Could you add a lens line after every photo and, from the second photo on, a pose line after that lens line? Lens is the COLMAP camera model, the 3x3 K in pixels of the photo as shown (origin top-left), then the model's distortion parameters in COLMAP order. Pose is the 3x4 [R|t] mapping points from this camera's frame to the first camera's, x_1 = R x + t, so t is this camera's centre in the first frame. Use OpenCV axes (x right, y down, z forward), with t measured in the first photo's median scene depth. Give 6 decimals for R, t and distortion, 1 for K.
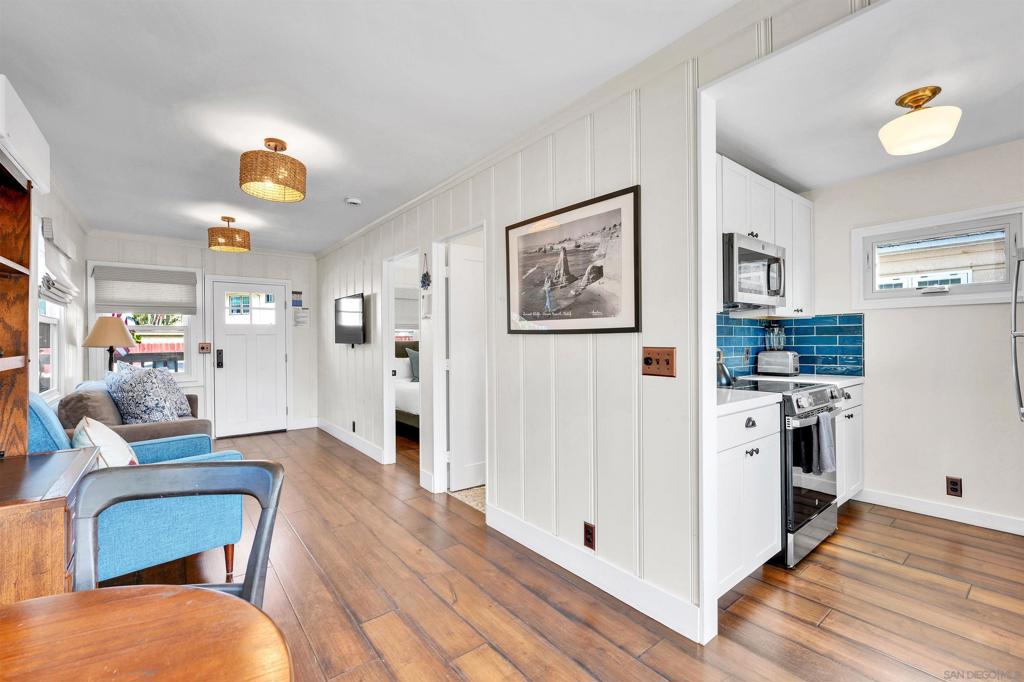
lens RADIAL K [[438.9, 0, 498.2], [0, 438.9, 344.9], [0, 0, 1]] dist [0.001844, 0.000375]
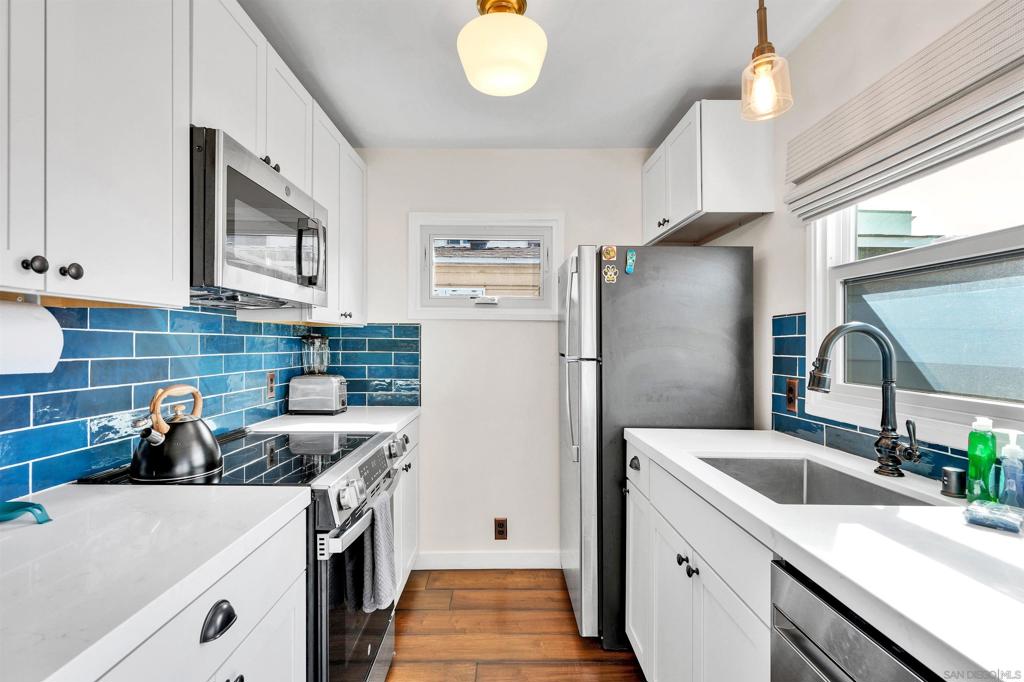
lens RADIAL K [[438.9, 0, 498.2], [0, 438.9, 344.9], [0, 0, 1]] dist [0.001844, 0.000375]
pose [[0.604224, 0.007984, 0.796774, 0.301394], [-0.007510, 0.999962, -0.004324, -0.032888], [-0.796779, -0.003371, 0.604262, 0.427417]]
